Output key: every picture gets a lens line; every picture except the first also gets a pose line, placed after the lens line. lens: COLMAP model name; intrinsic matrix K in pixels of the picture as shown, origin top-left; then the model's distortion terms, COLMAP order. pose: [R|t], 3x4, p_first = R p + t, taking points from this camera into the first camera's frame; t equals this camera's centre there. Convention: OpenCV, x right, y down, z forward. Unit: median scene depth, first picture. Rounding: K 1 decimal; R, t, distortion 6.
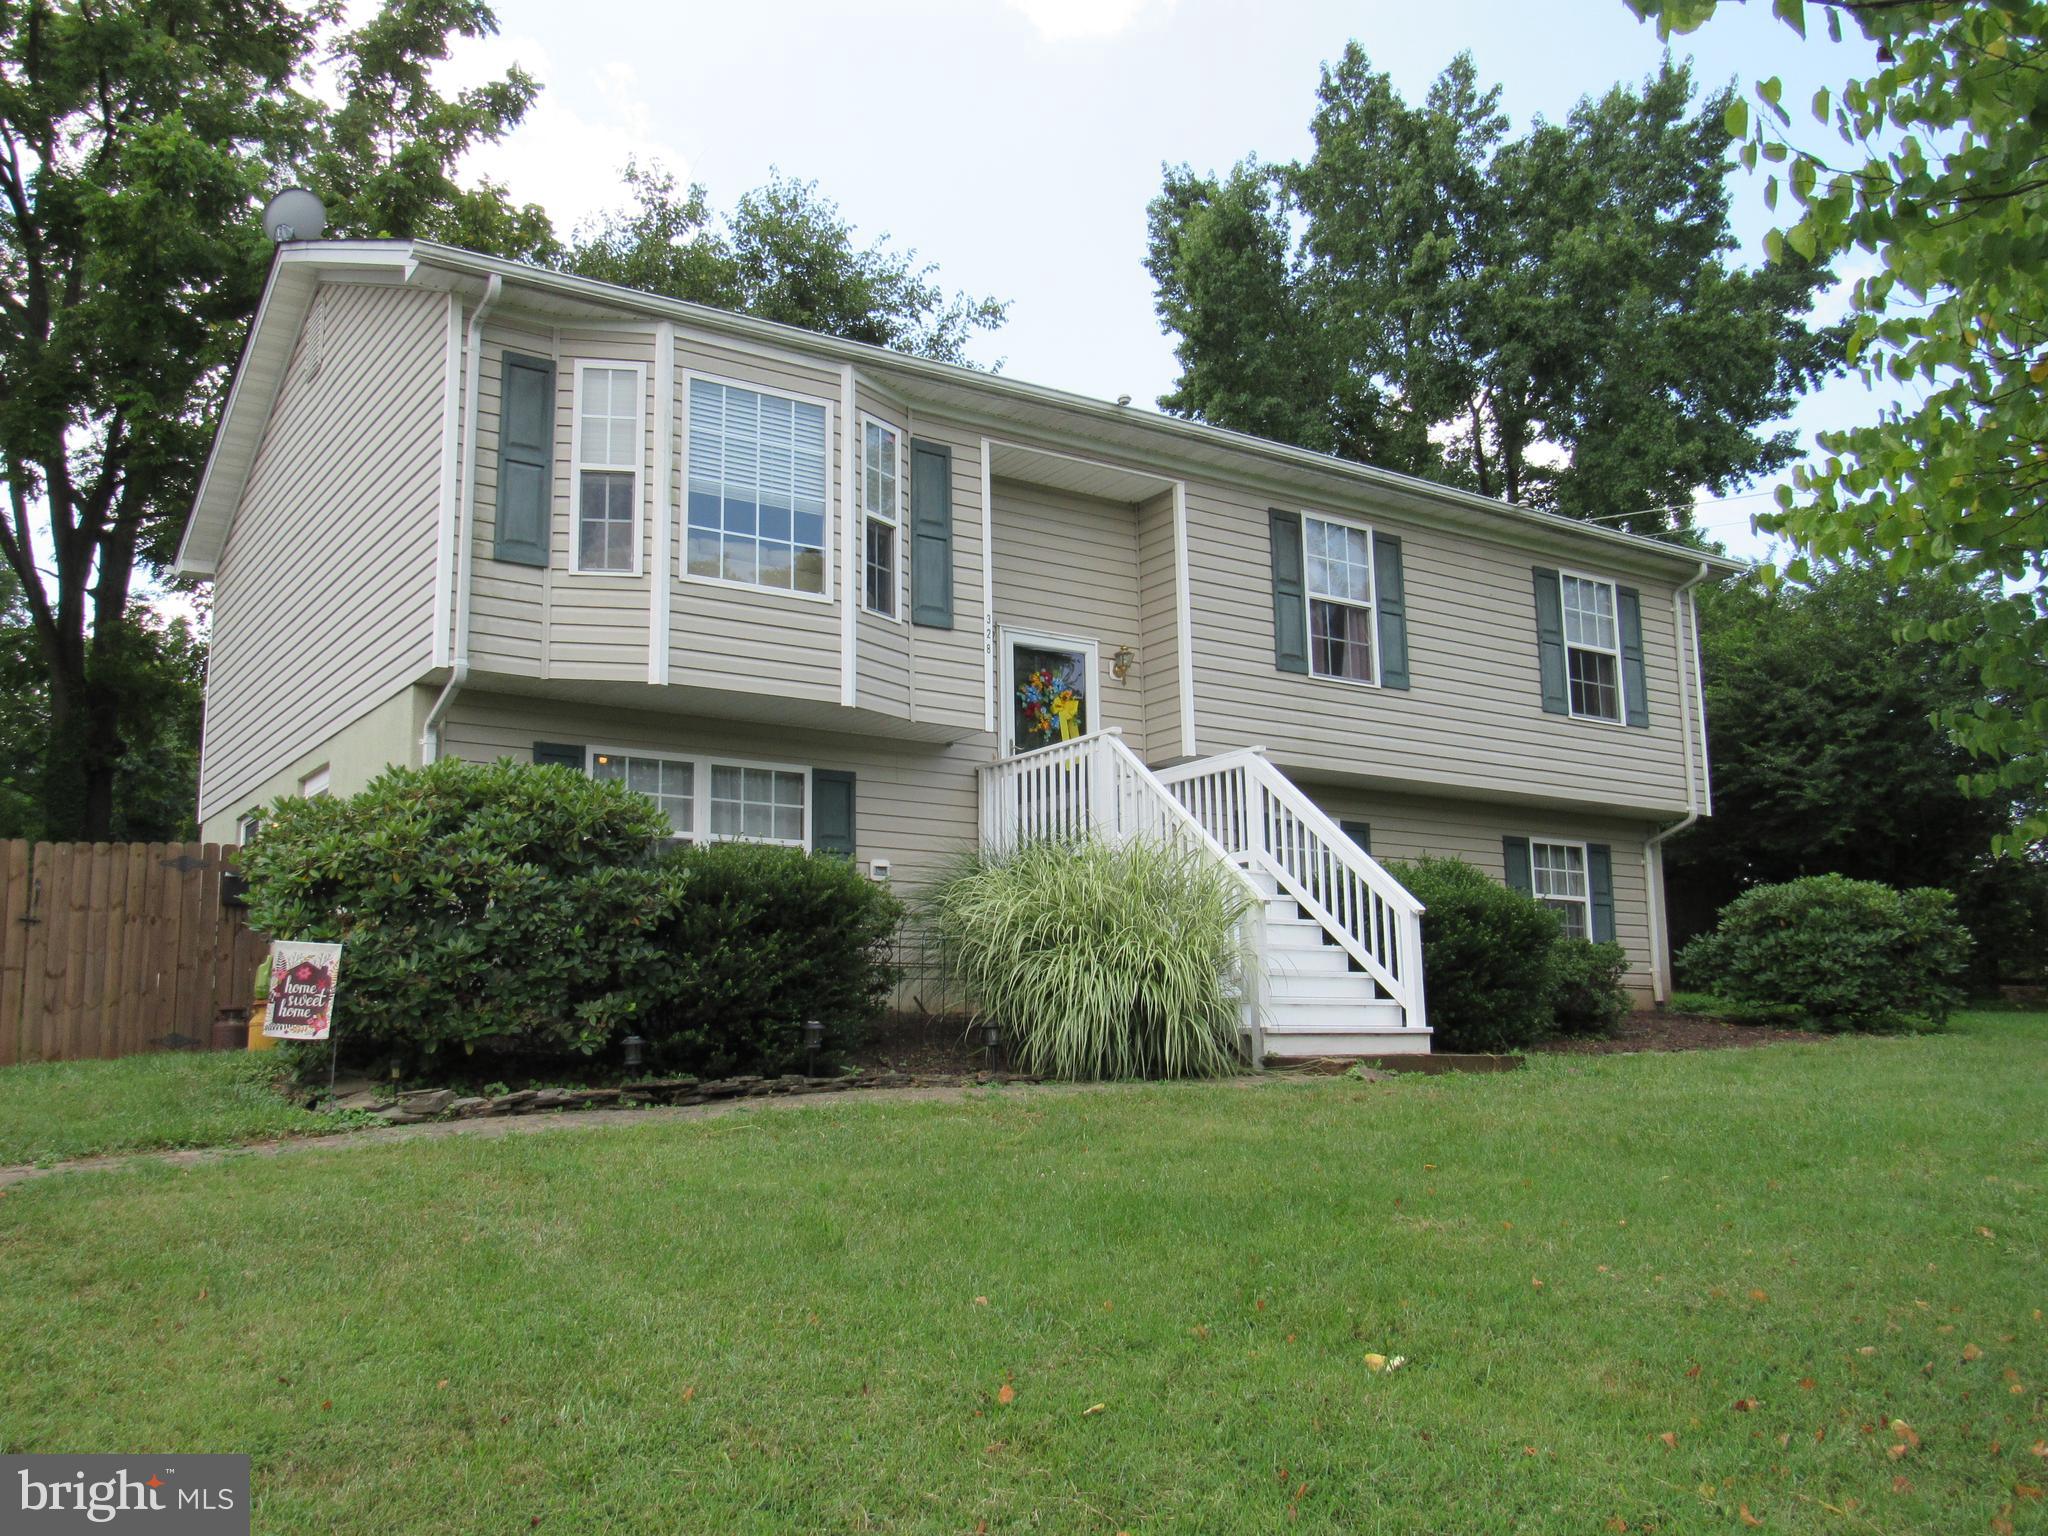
lens RADIAL K [[1839.9, 0, 1024.0], [0, 1839.9, 768.0], [0, 0, 1]] dist [-0.007000, -0.000226]
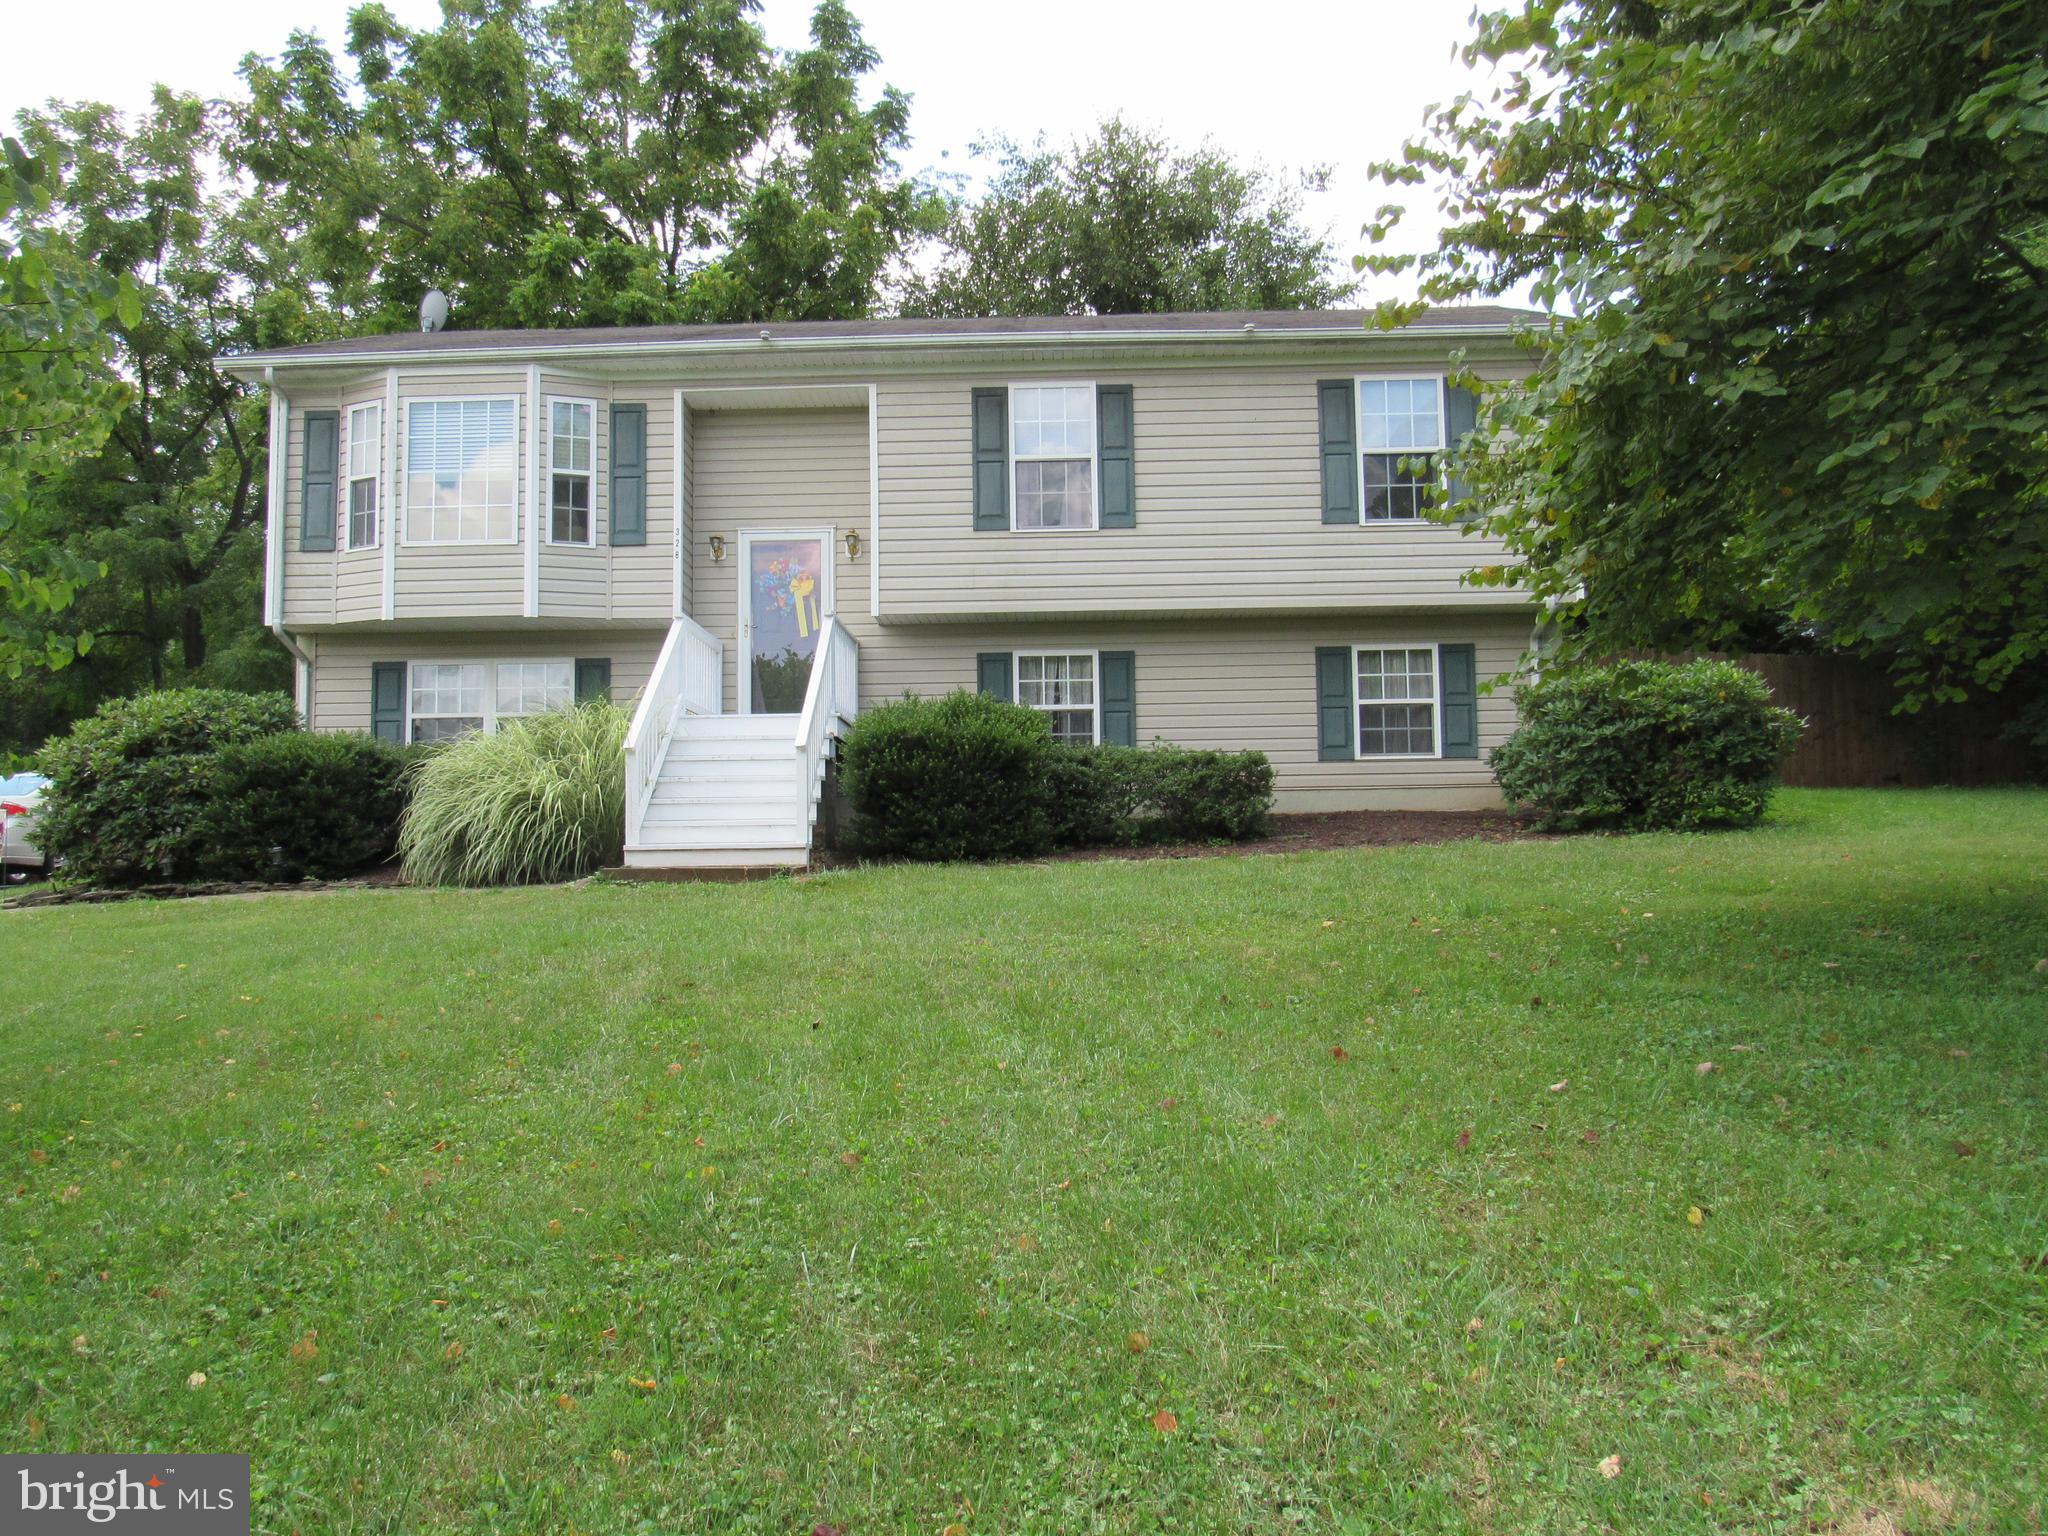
lens RADIAL K [[1558.9, 0, 1024.0], [0, 1558.9, 768.0], [0, 0, 1]] dist [-0.009693, 0.006546]
pose [[0.805880, -0.041046, -0.590654, 0.818985], [0.103036, 0.992095, 0.071637, 0.031189], [0.583044, -0.118589, 0.803739, 0.235561]]
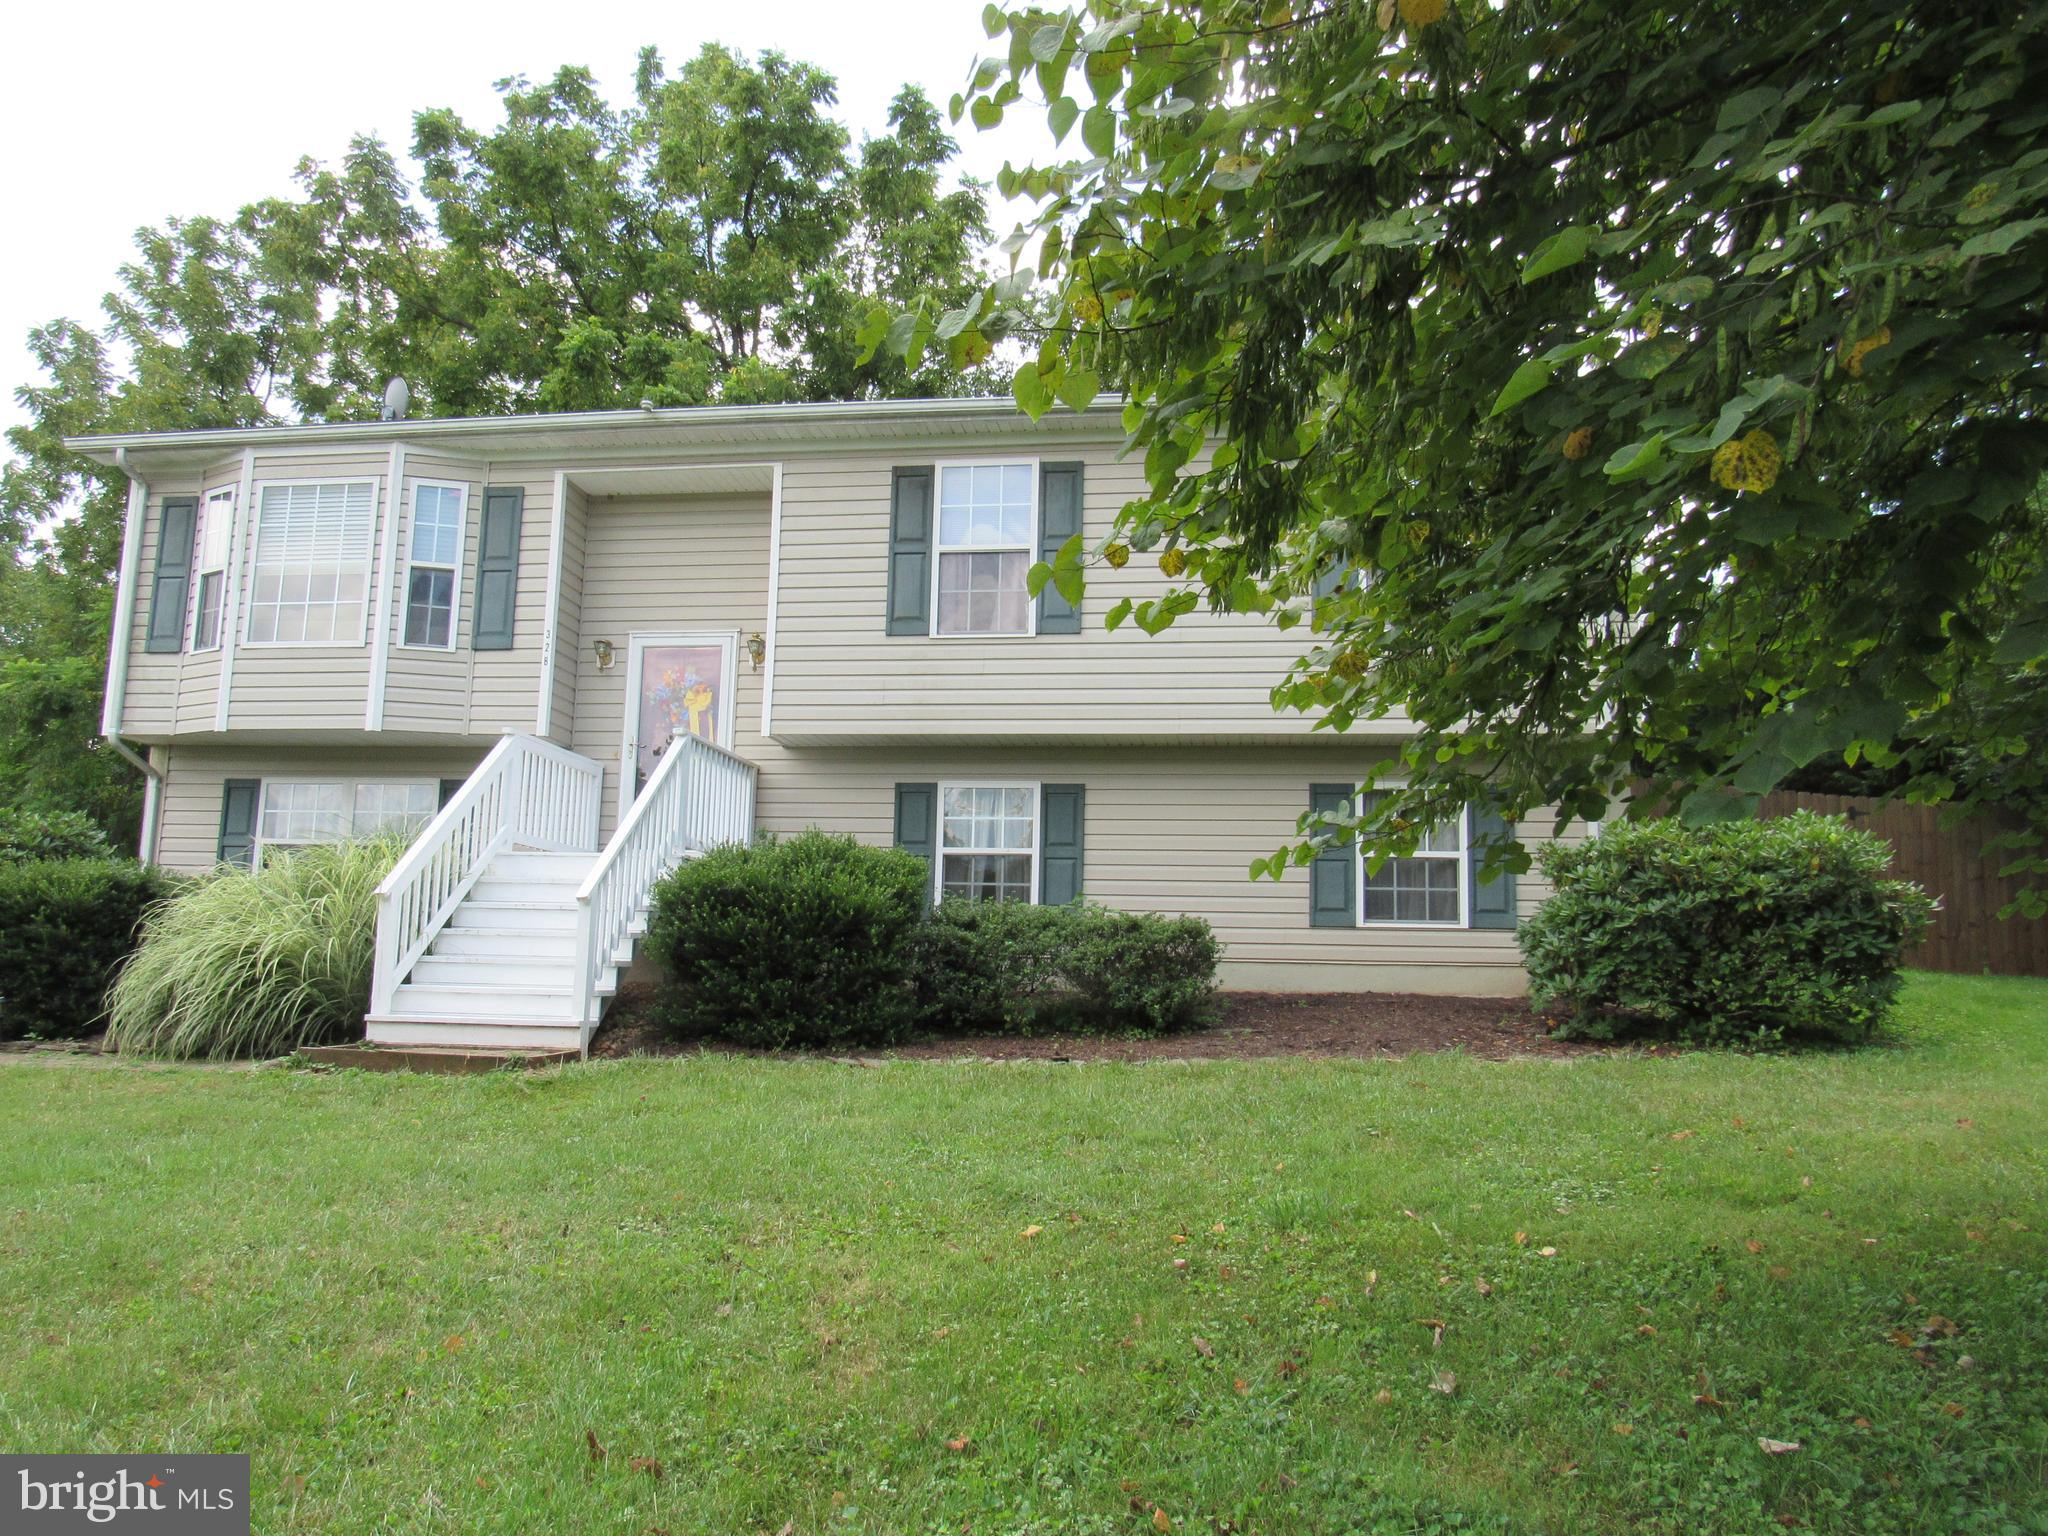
lens RADIAL K [[1558.9, 0, 1024.0], [0, 1558.9, 768.0], [0, 0, 1]] dist [-0.009693, 0.006546]
pose [[0.724903, -0.071644, -0.685116, 0.825100], [0.082905, 0.996421, -0.016478, 0.038996], [0.683844, -0.044855, 0.728248, 0.504759]]
